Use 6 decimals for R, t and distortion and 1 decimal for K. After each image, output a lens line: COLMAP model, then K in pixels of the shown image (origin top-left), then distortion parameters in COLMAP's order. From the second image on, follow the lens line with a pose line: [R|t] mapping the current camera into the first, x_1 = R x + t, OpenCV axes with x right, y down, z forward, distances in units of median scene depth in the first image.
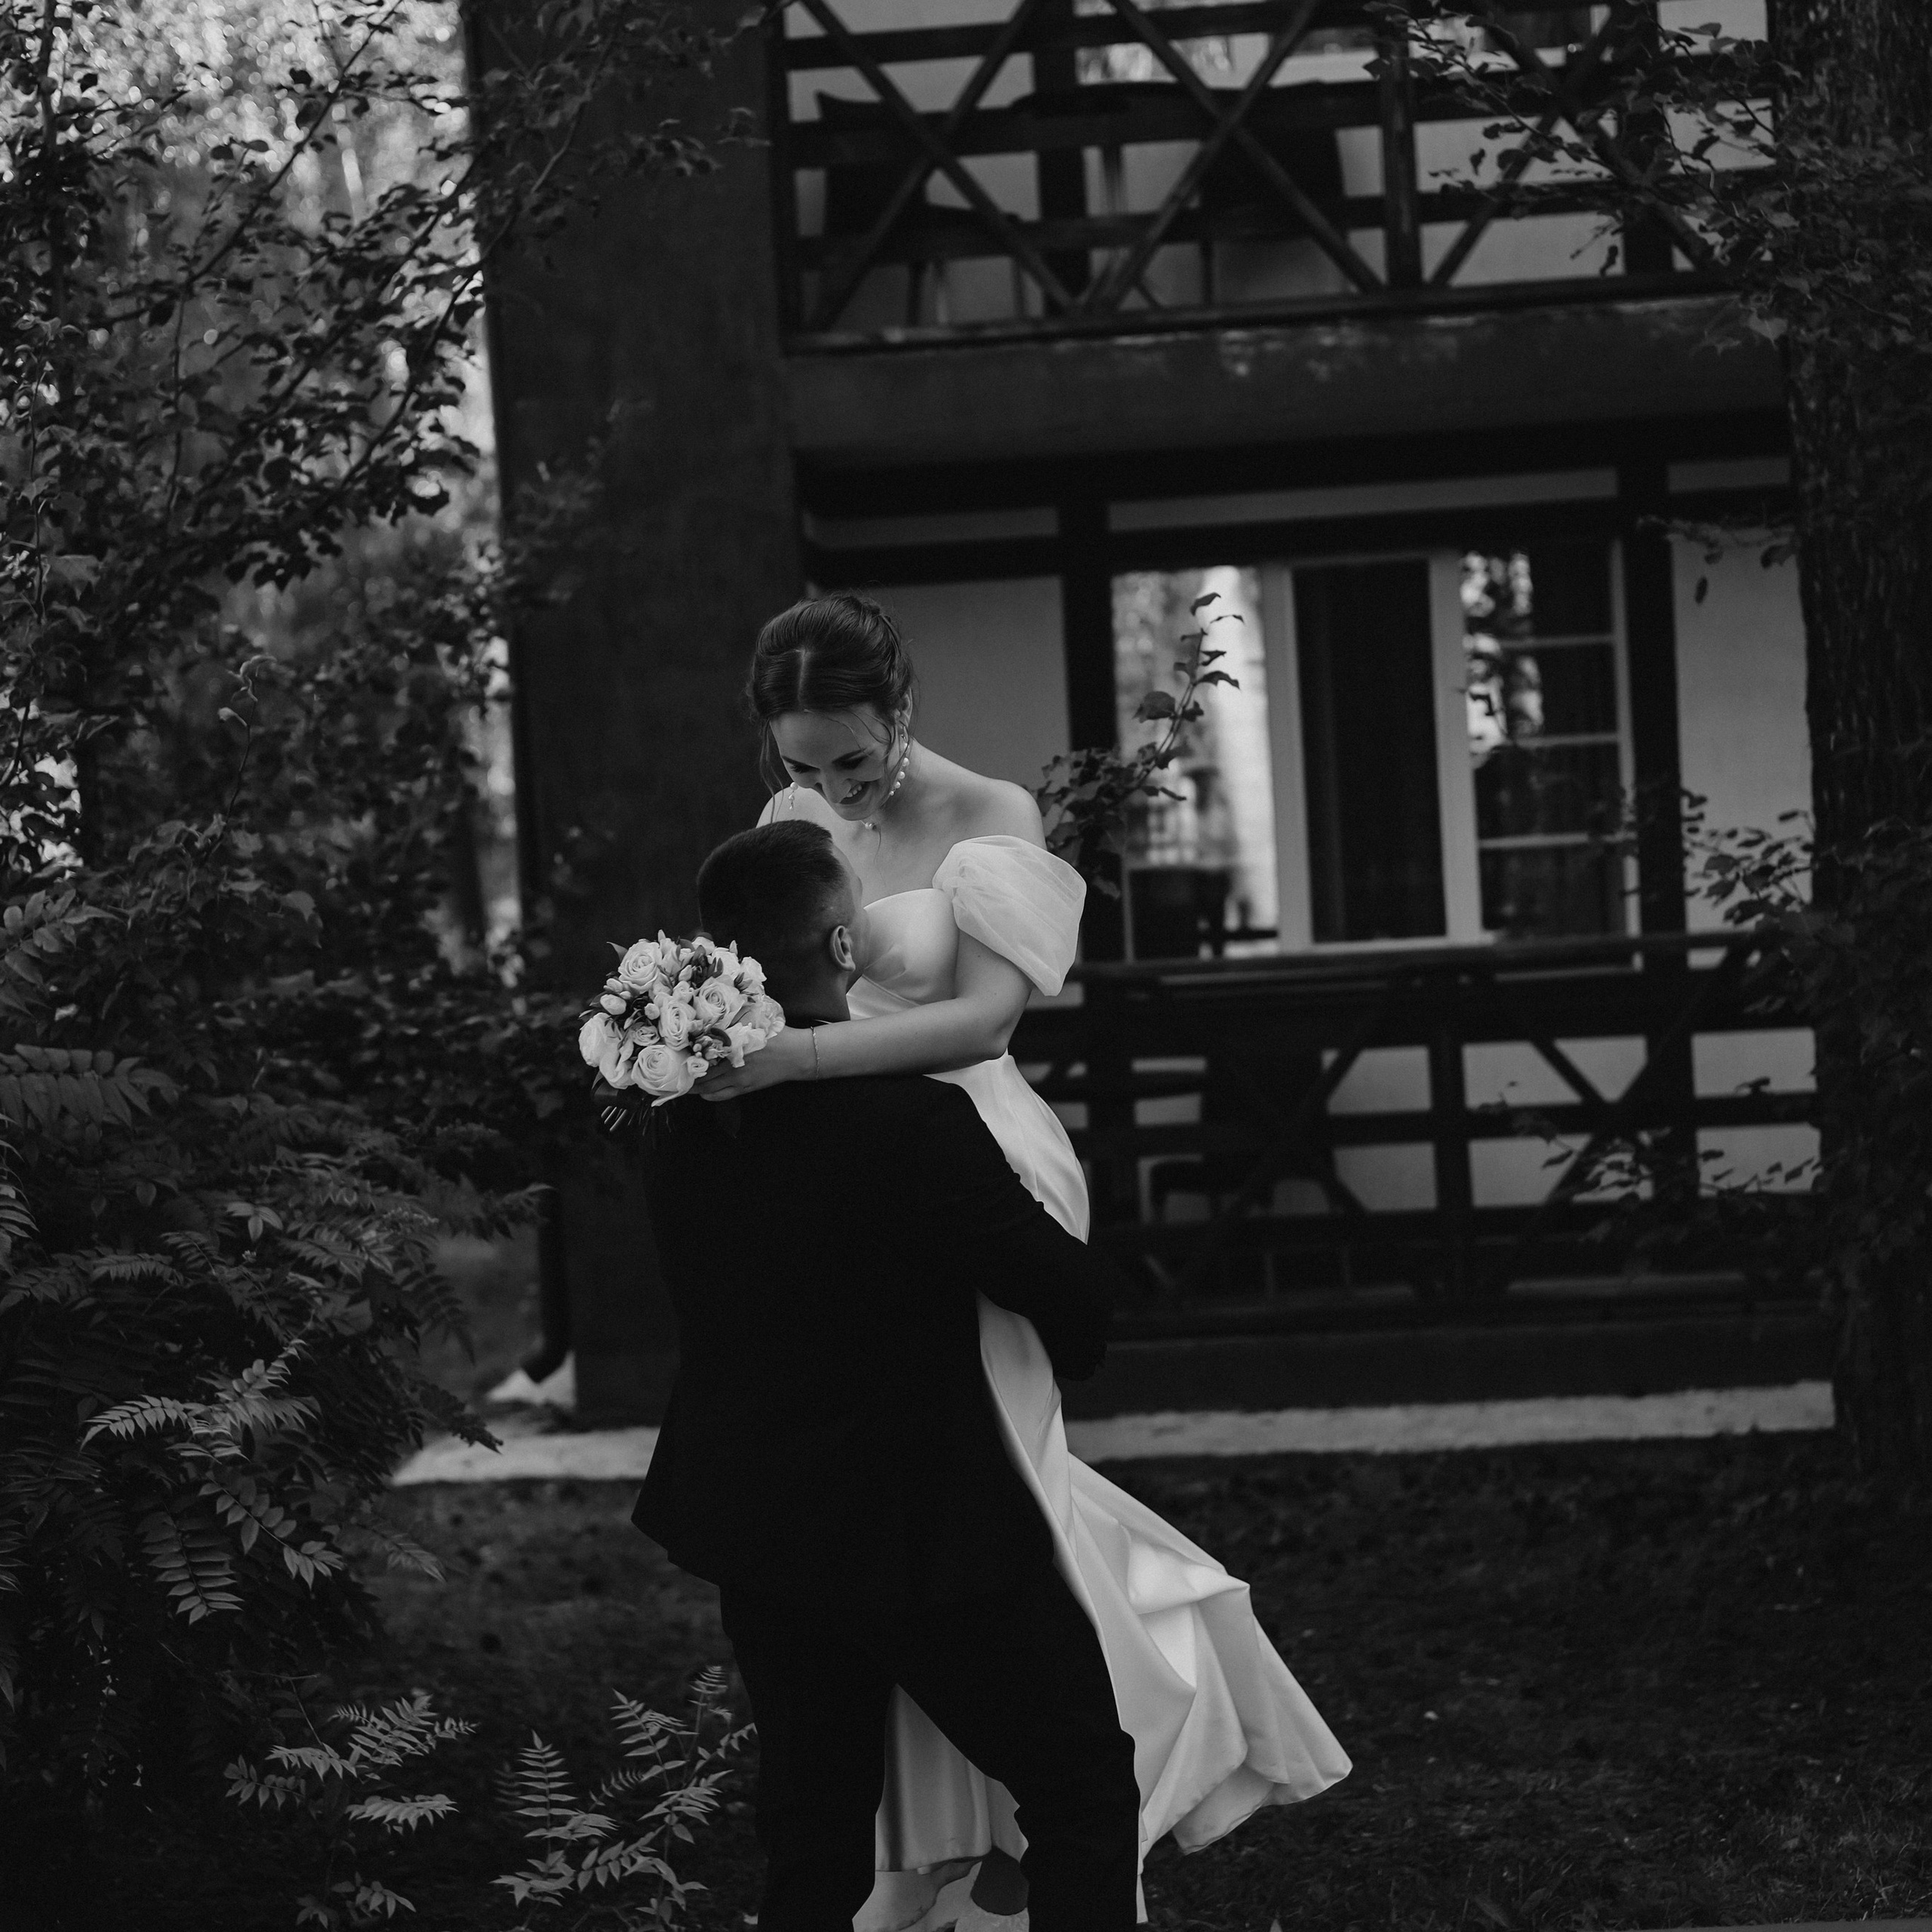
lens RADIAL K [[4464.4, 0, 966.0], [0, 4464.4, 966.0], [0, 0, 1]] dist [0.018004, 1.077858]
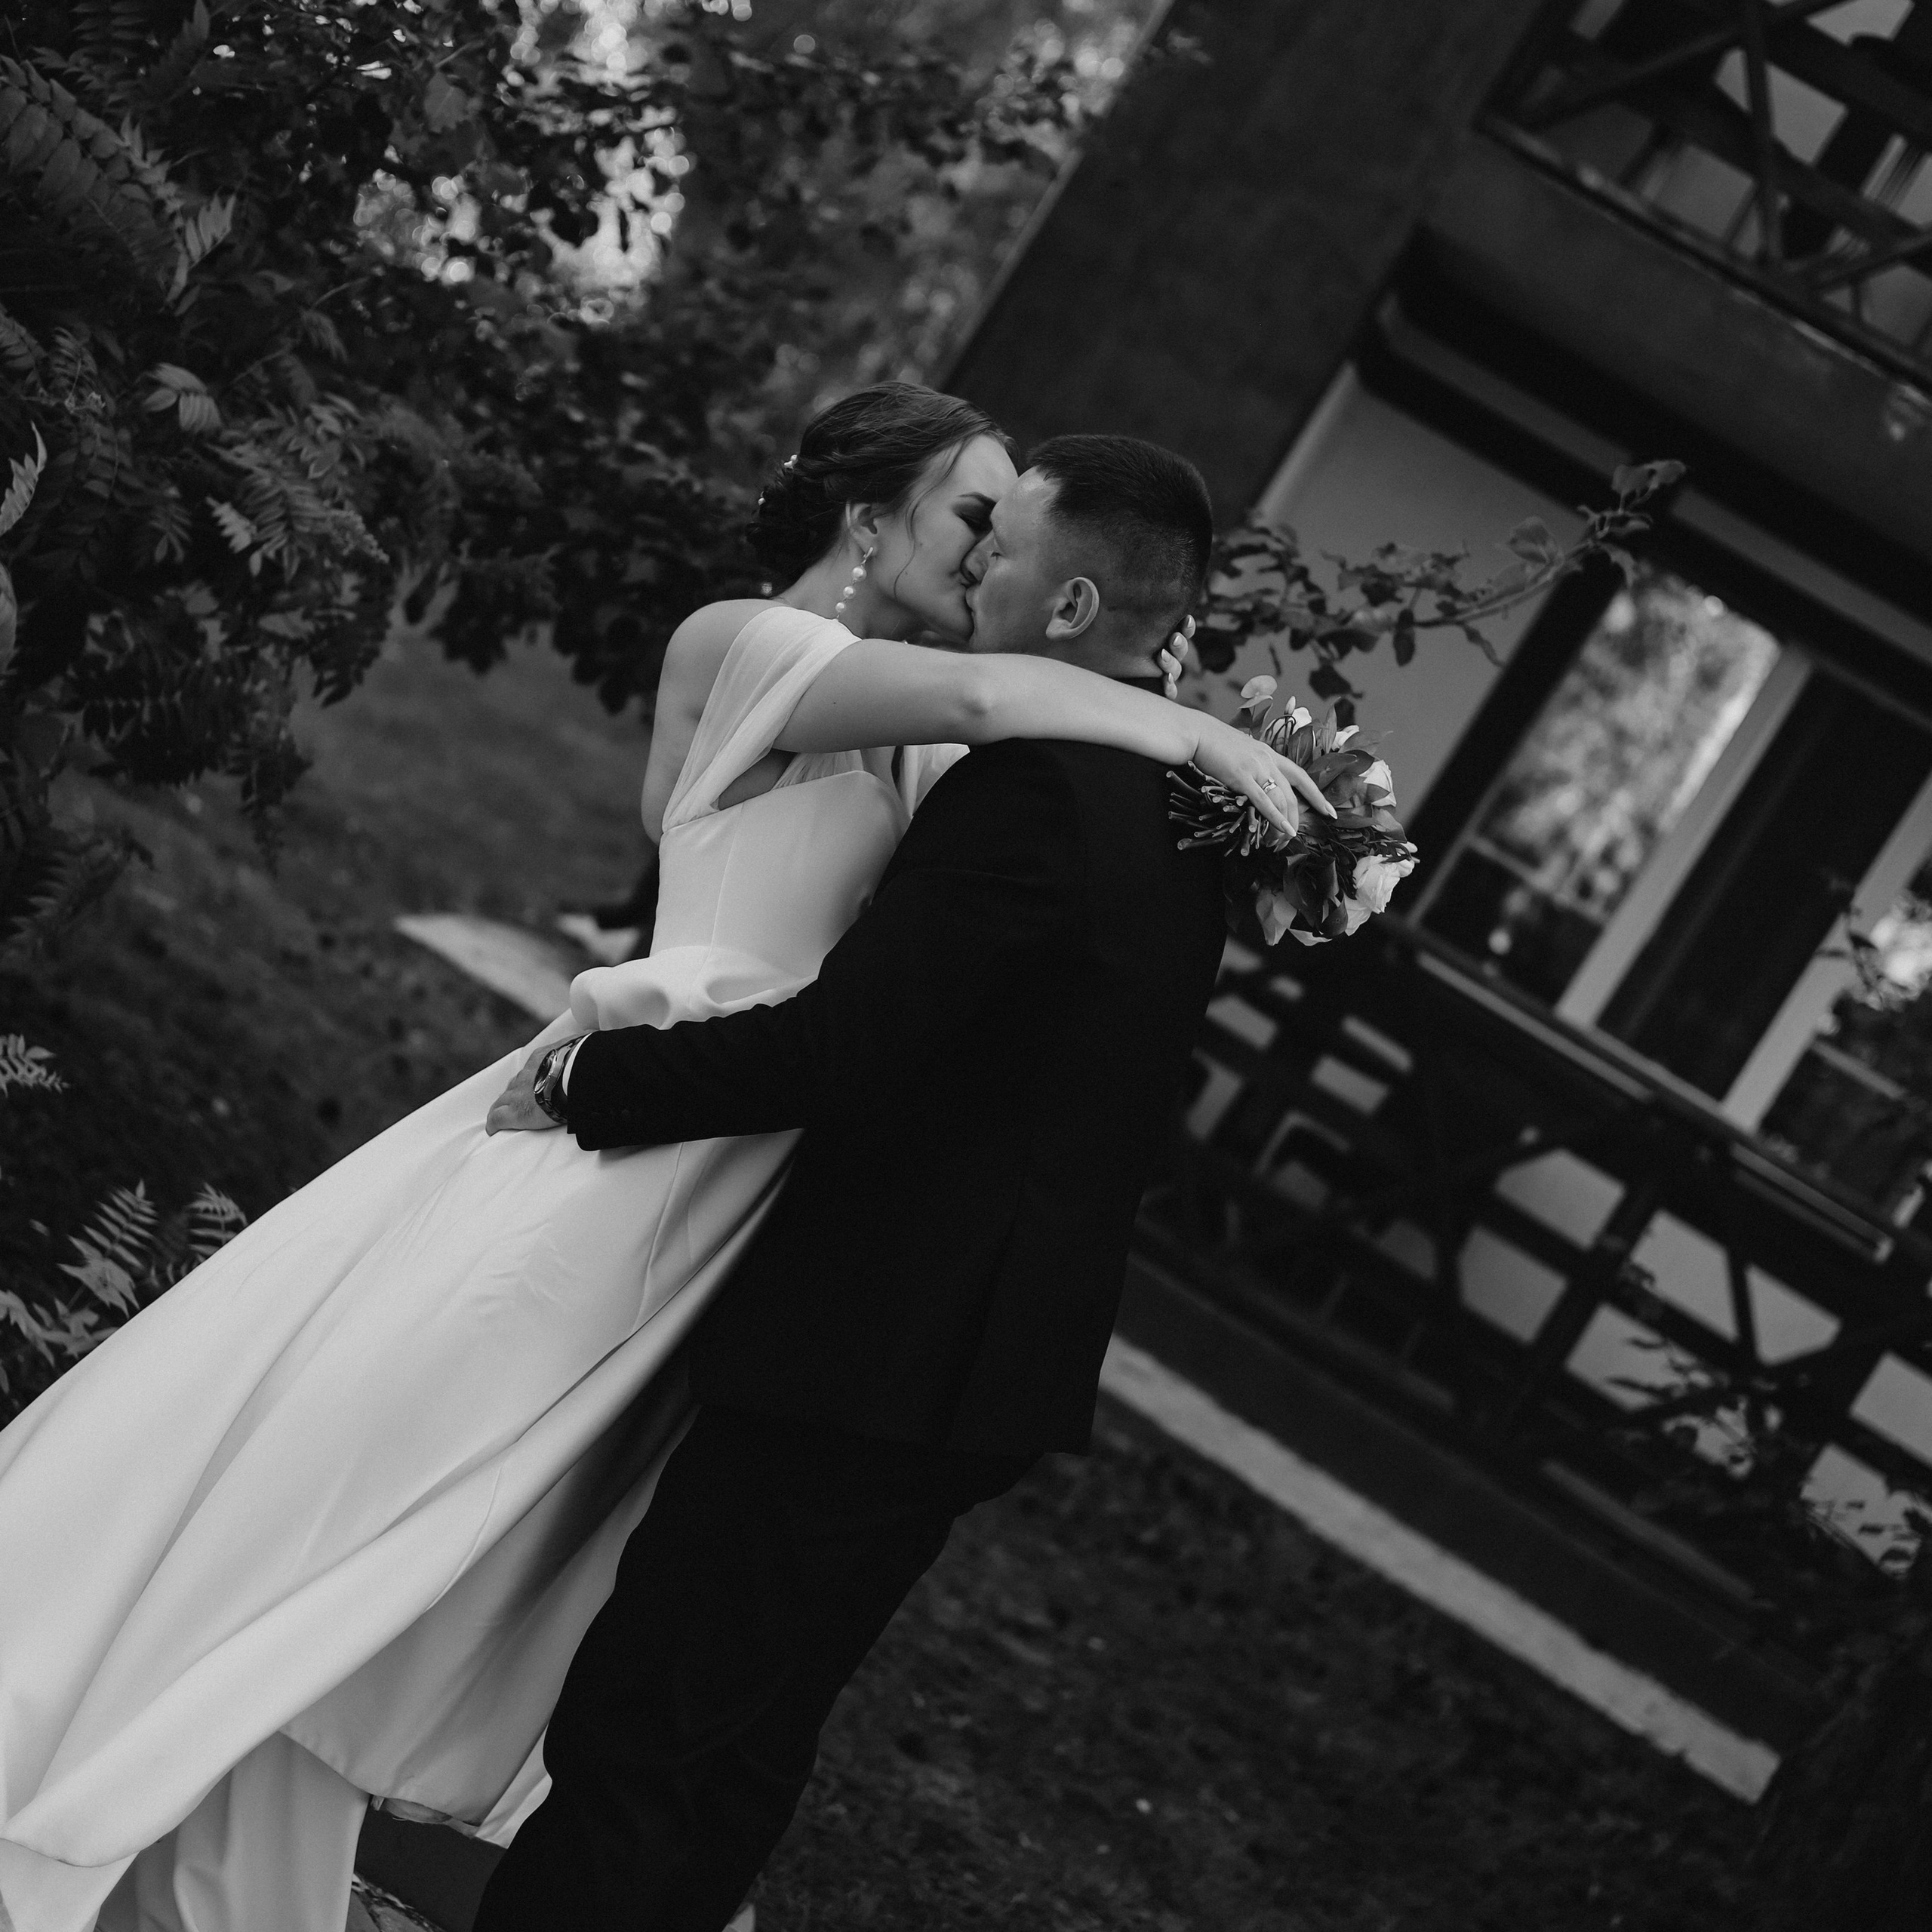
lens RADIAL K [[4464.4, 0, 966.0], [0, 4464.4, 966.0], [0, 0, 1]] dist [0.018004, 1.077858]
pose [[0.818675, 0.570588, -0.064818, 0.028488], [-0.567671, 0.821159, 0.058715, 0.004023], [0.086727, -0.011273, 0.996168, 0.107310]]
